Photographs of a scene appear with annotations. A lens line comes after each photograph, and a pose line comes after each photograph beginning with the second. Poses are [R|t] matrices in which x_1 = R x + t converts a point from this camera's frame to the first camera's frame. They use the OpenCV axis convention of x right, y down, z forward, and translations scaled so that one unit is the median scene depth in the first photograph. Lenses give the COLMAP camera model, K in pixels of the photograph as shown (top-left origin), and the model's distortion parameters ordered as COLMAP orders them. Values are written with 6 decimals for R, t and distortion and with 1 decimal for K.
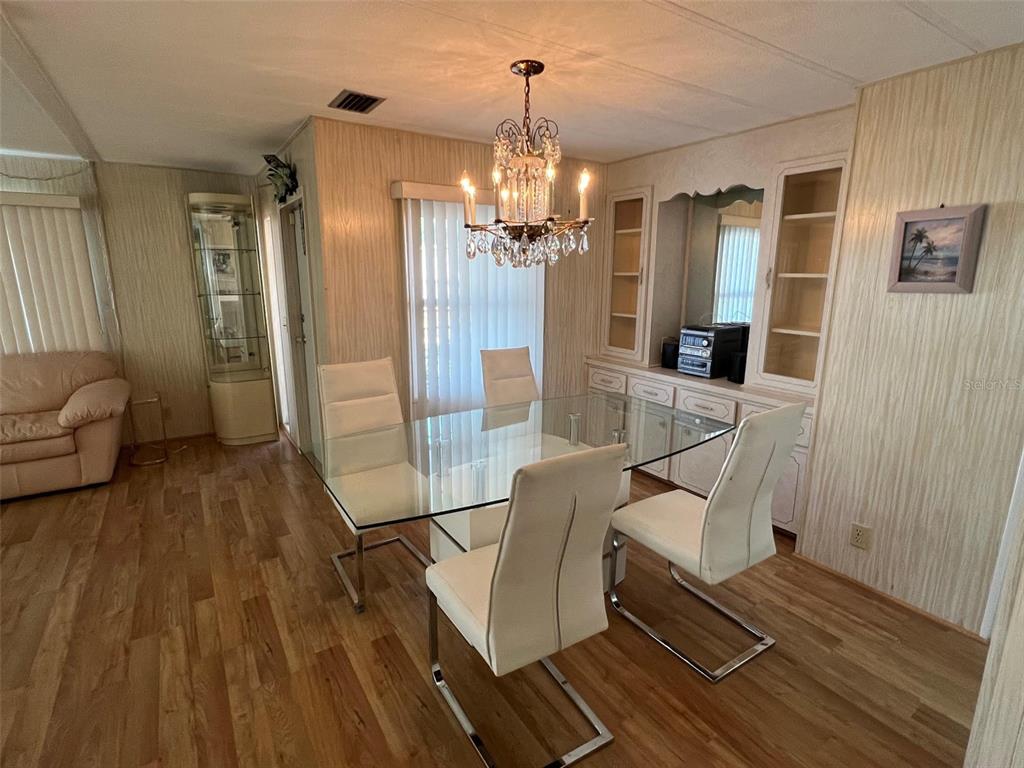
lens RADIAL K [[513.1, 0, 512.0], [0, 513.1, 384.0], [0, 0, 1]] dist [-0.000986, -0.000077]
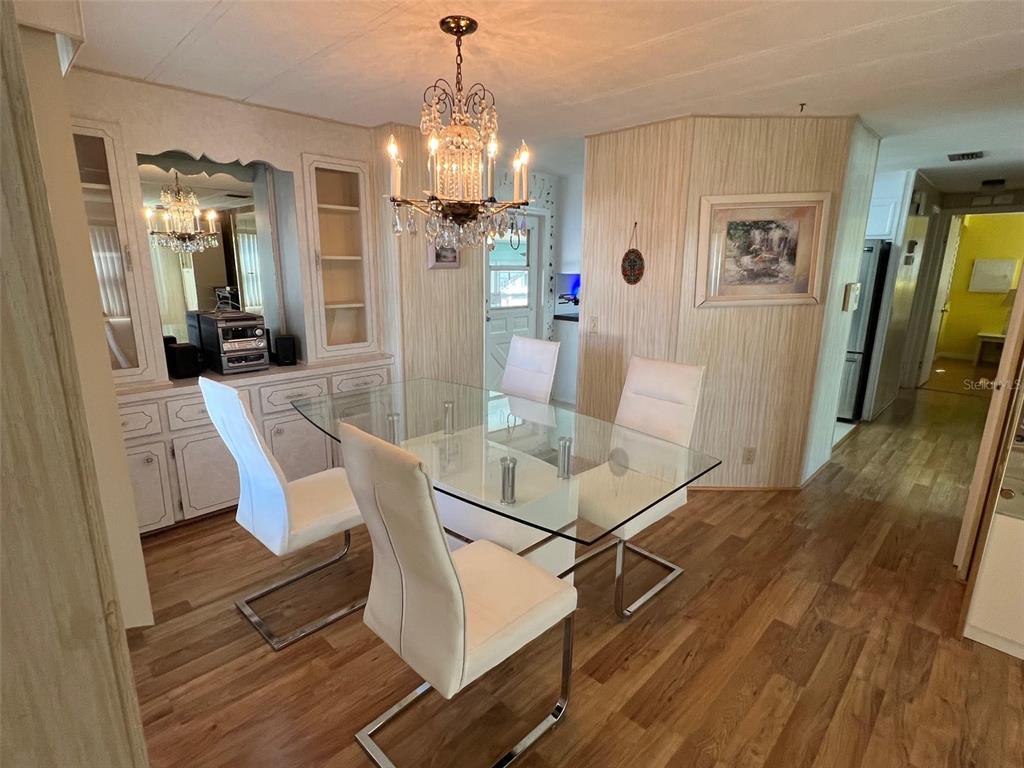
lens RADIAL K [[519.3, 0, 512.0], [0, 519.3, 384.0], [0, 0, 1]] dist [-0.005851, -0.000734]
pose [[-0.219334, -0.225162, 0.949313, -0.702400], [0.198328, 0.942401, 0.269345, -0.174359], [-0.955279, 0.247352, -0.162045, 0.855958]]
